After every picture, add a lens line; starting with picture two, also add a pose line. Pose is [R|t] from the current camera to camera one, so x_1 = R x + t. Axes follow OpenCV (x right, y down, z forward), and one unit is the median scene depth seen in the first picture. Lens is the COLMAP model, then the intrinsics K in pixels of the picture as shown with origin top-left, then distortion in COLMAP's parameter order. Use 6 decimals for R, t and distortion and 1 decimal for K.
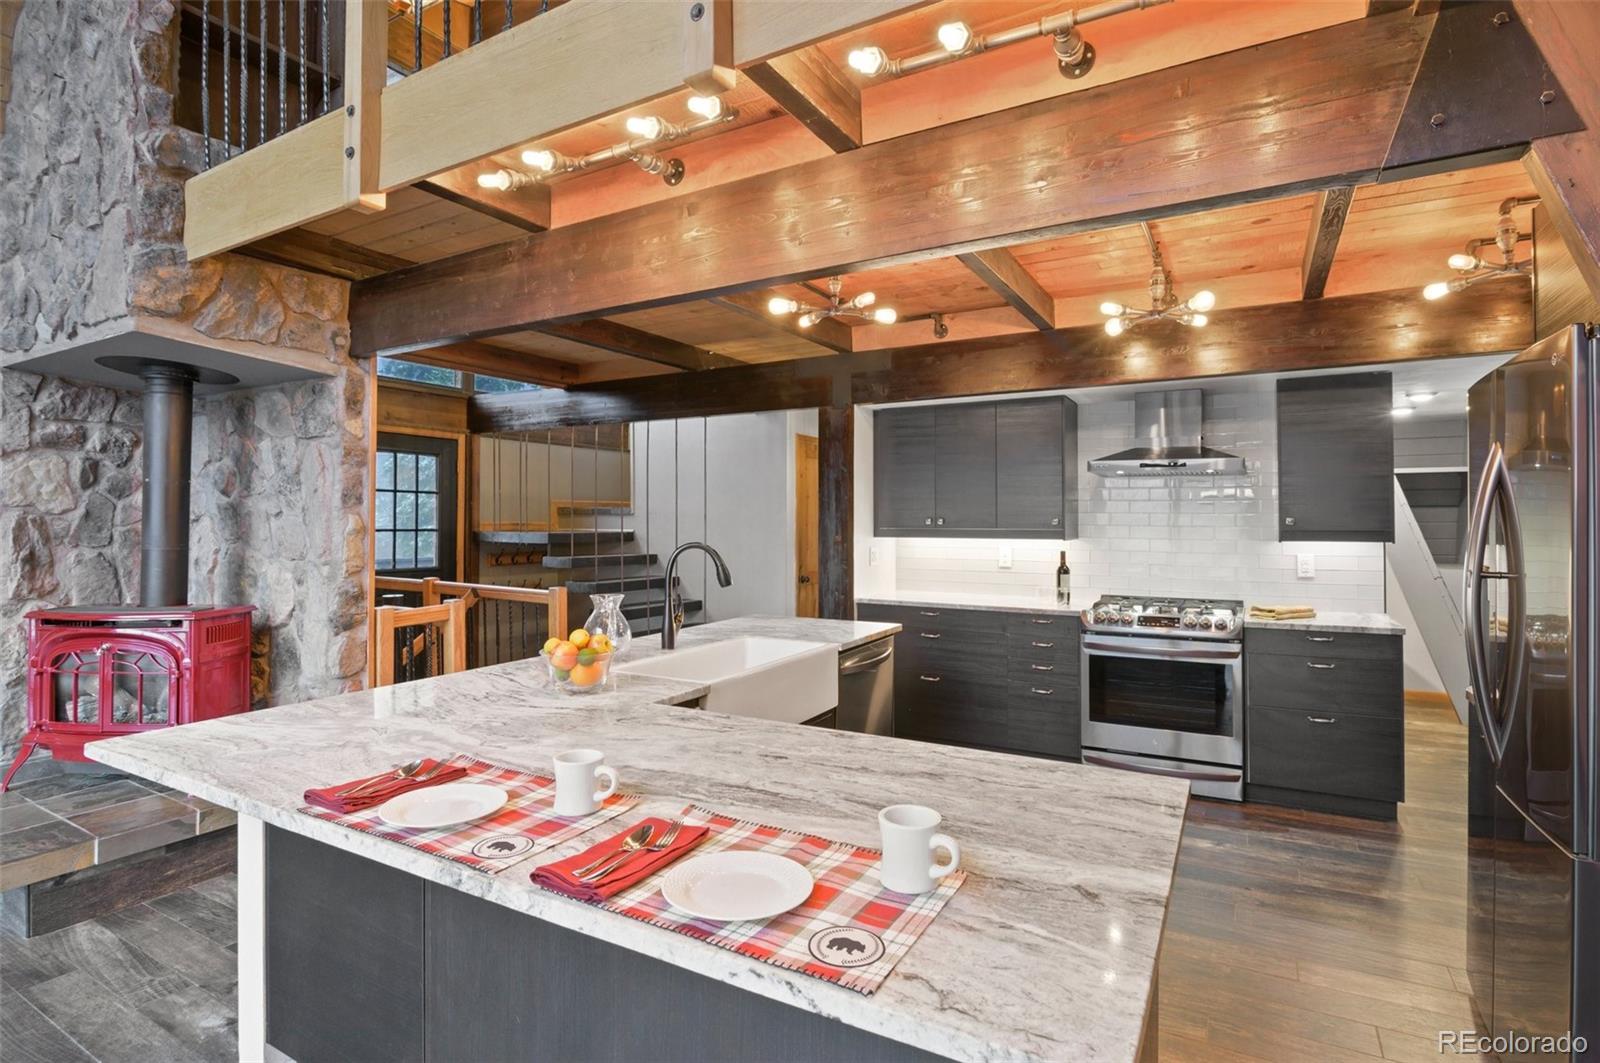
lens RADIAL K [[793.1, 0, 802.9], [0, 793.1, 504.5], [0, 0, 1]] dist [-0.013579, -0.001012]
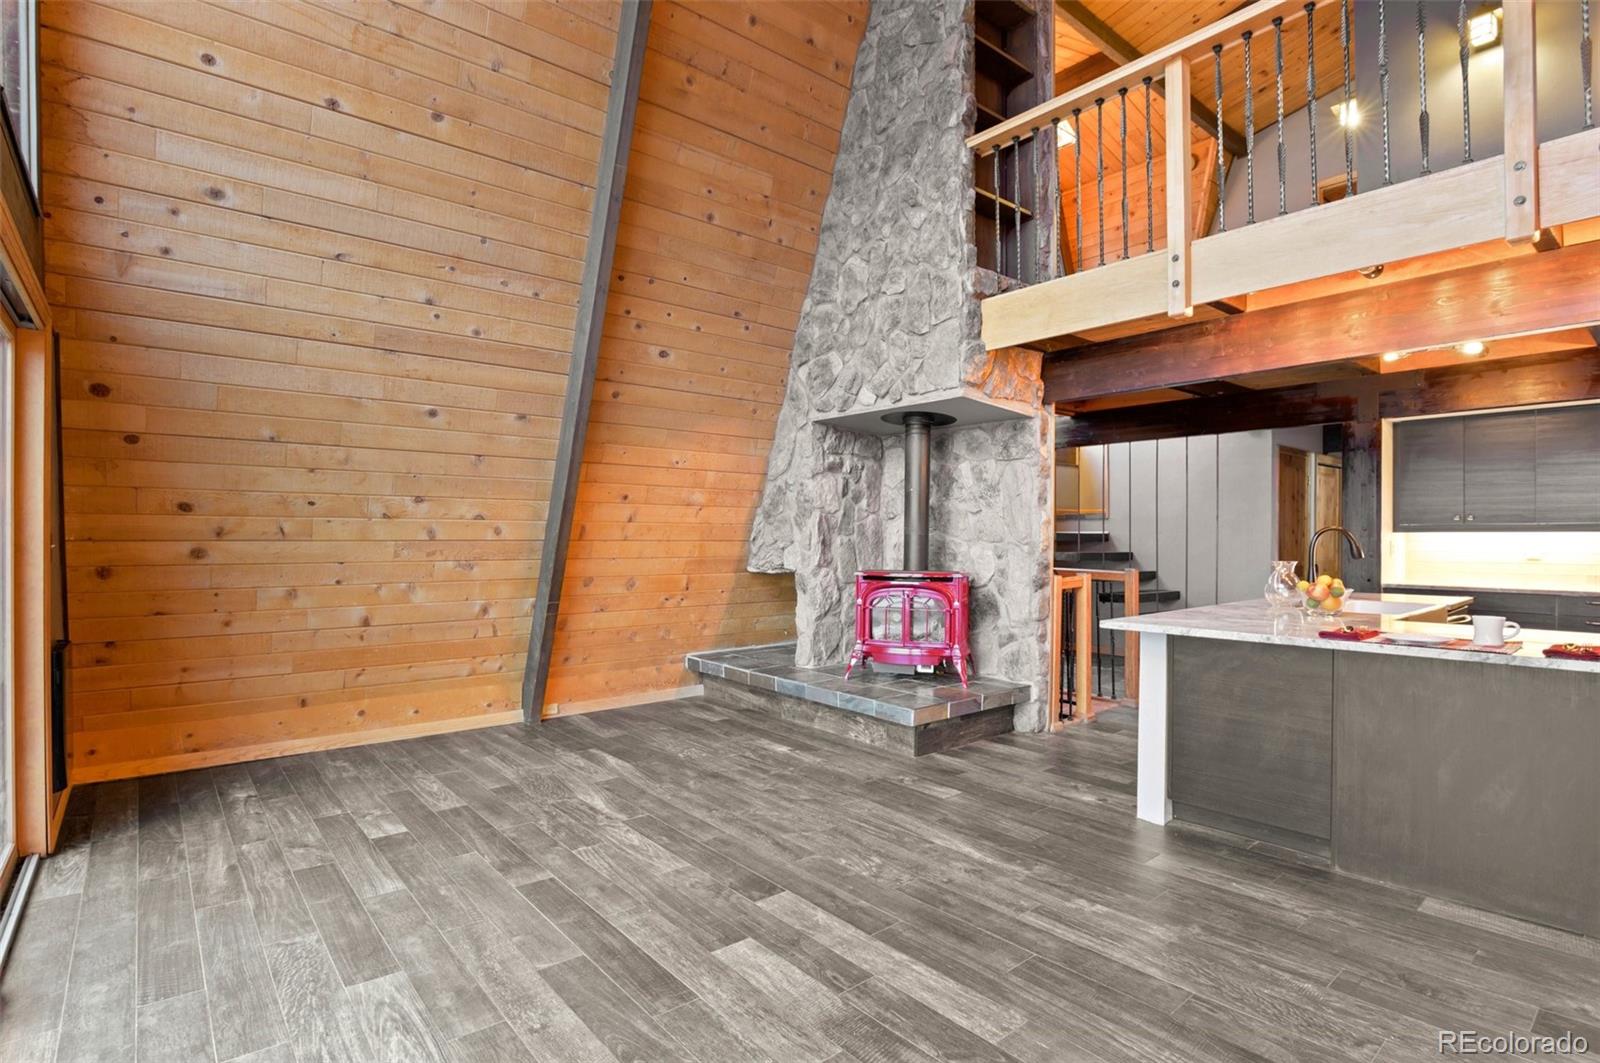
lens RADIAL K [[788.8, 0, 802.1], [0, 788.8, 534.3], [0, 0, 1]] dist [-0.014118, -0.001067]
pose [[0.941396, -0.000675, -0.337302, -0.503232], [0.005610, 0.999891, 0.013657, 0.034414], [0.337256, -0.014749, 0.941298, -0.546543]]
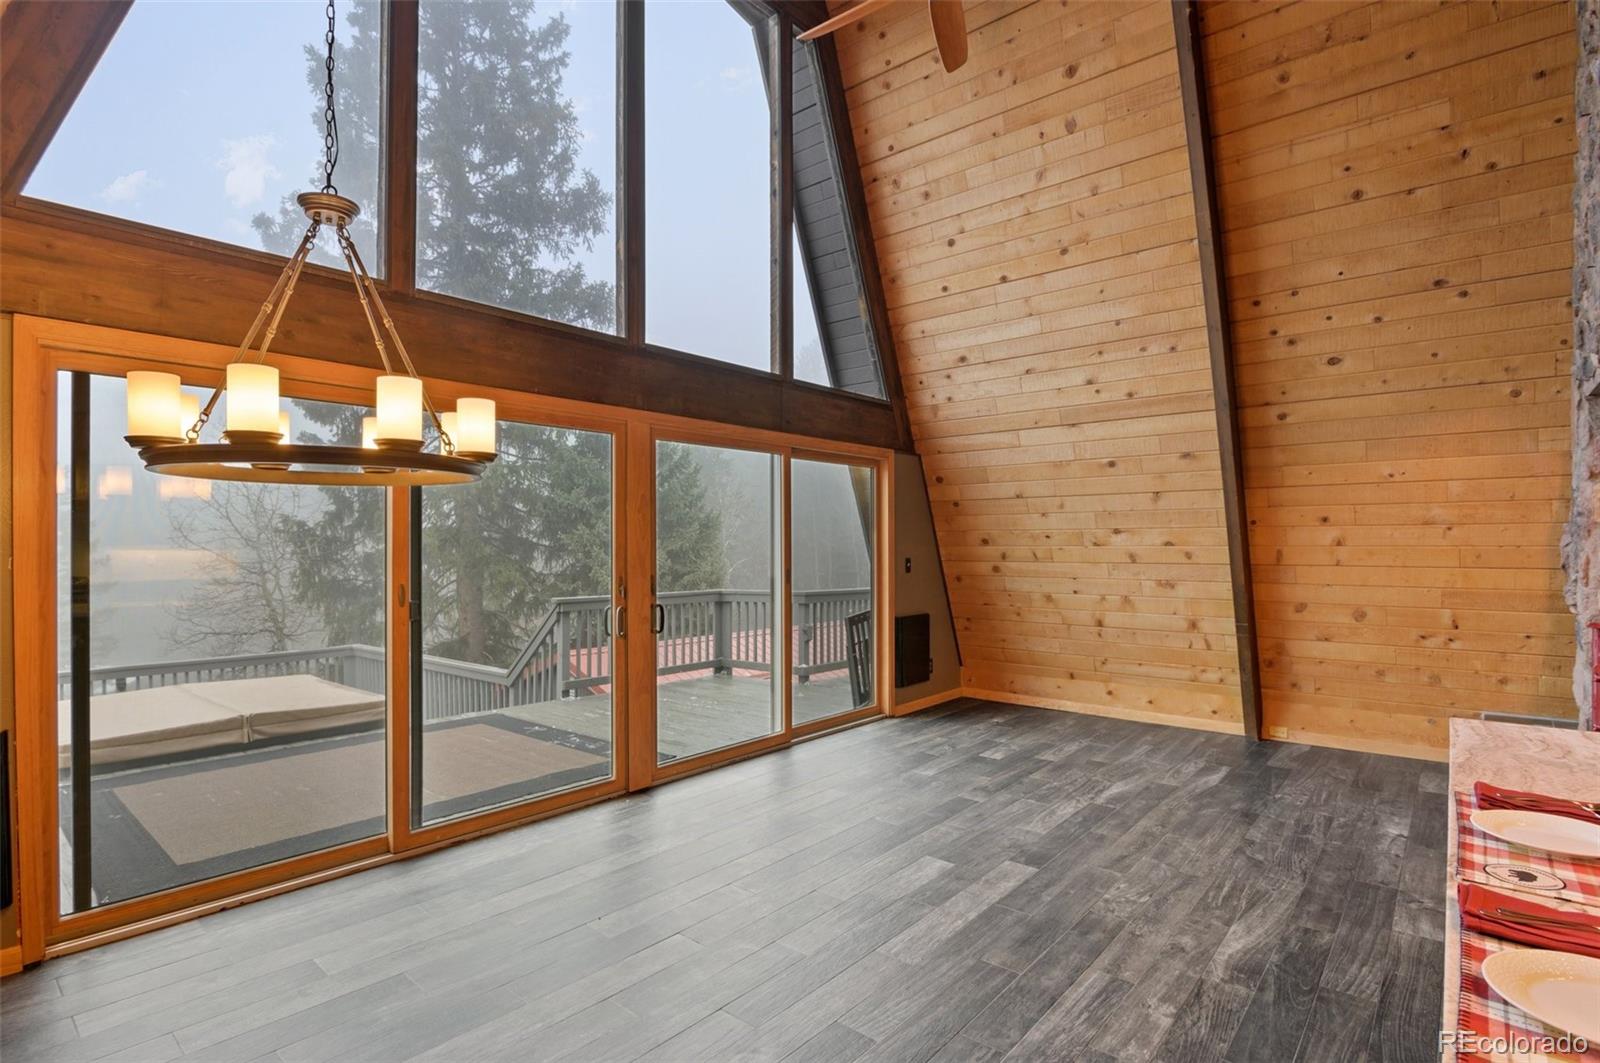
lens RADIAL K [[788.8, 0, 802.1], [0, 788.8, 534.3], [0, 0, 1]] dist [-0.014118, -0.001067]
pose [[-0.173567, -0.012877, -0.984738, 0.240936], [0.021767, 0.999620, -0.016908, 0.010729], [0.984581, -0.024370, -0.173221, 0.121007]]
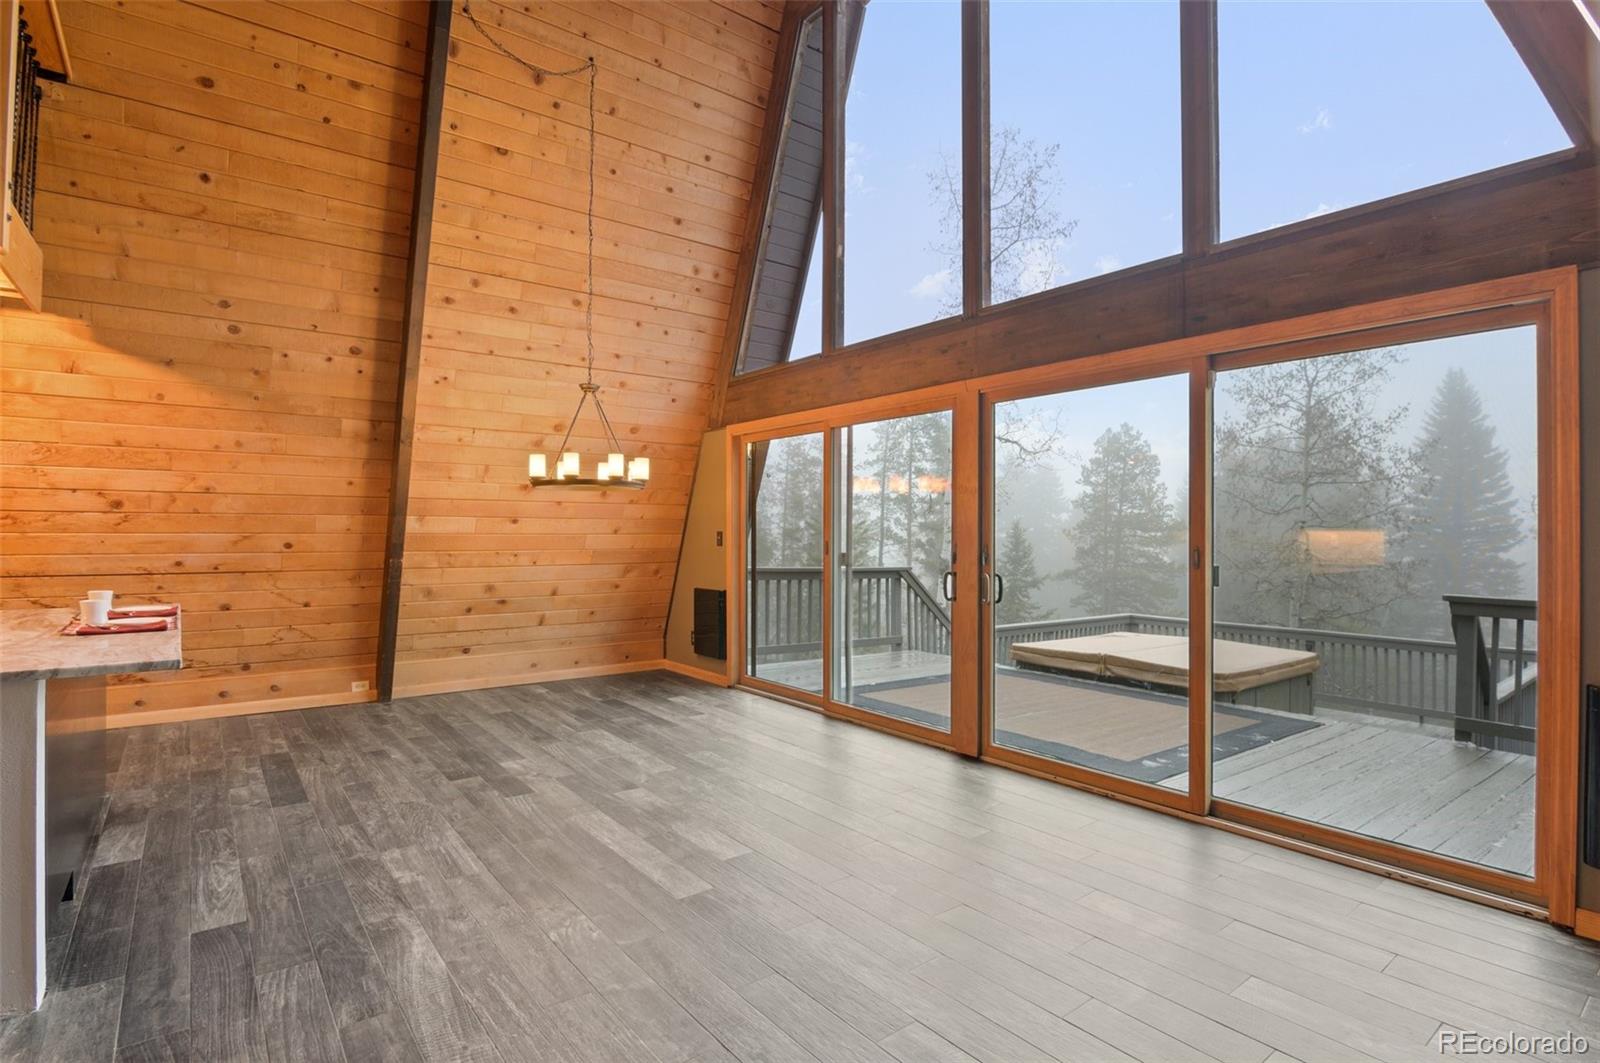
lens RADIAL K [[793.1, 0, 802.9], [0, 793.1, 504.5], [0, 0, 1]] dist [-0.013579, -0.001012]
pose [[-0.928671, 0.011184, 0.370736, -1.230536], [-0.010112, 0.998410, -0.055451, 0.062337], [-0.370767, -0.055245, -0.927081, 0.968052]]
